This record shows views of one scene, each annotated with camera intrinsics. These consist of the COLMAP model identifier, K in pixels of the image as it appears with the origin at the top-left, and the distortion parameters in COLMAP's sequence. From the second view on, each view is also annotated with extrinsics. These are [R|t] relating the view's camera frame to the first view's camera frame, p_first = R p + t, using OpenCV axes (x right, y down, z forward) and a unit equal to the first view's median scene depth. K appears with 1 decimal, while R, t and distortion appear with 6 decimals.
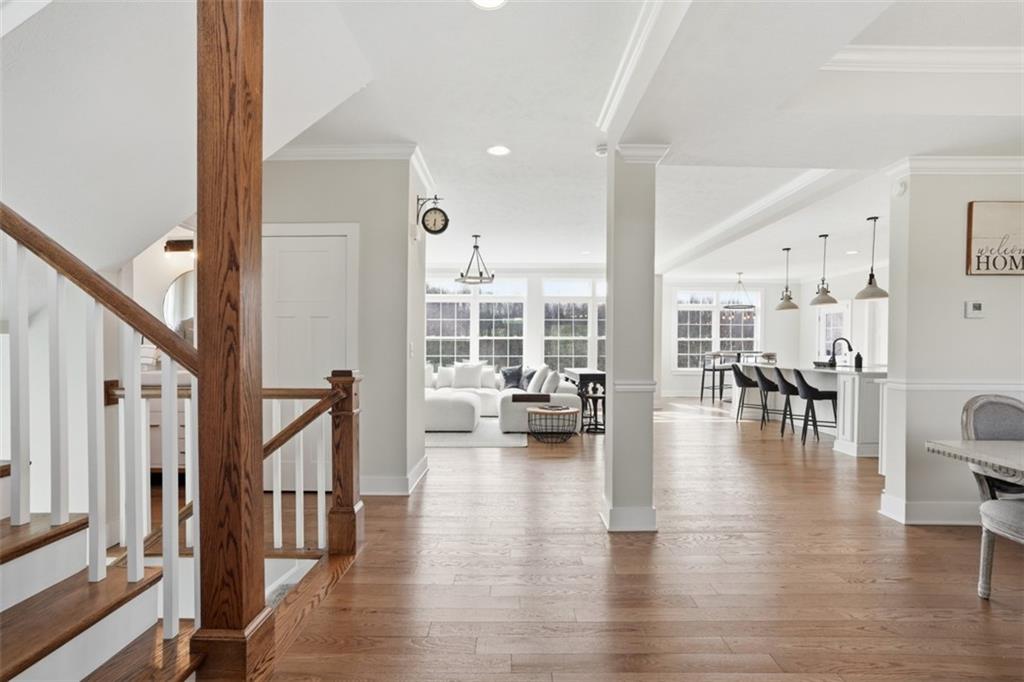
lens RADIAL K [[492.0, 0, 513.3], [0, 492.0, 355.0], [0, 0, 1]] dist [0.002491, 0.001013]
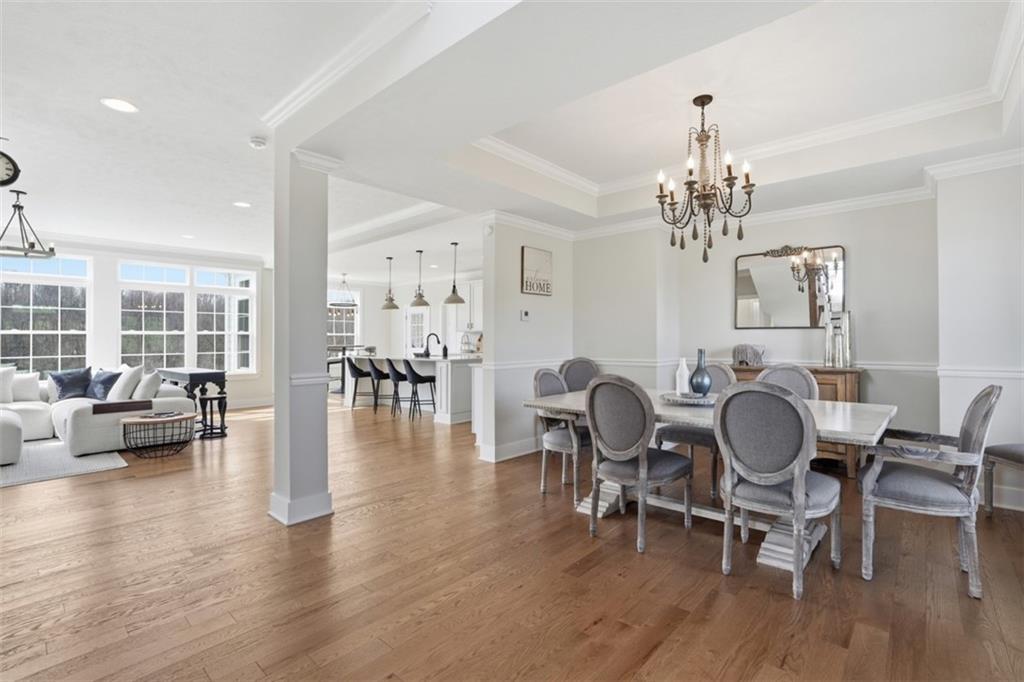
lens RADIAL K [[492.1, 0, 517.8], [0, 492.1, 337.2], [0, 0, 1]] dist [-0.060679, 0.027304]
pose [[0.675448, -0.003650, 0.737398, -0.121012], [0.023065, 0.999603, -0.016179, 0.000667], [-0.737047, 0.027936, 0.675264, -0.014777]]
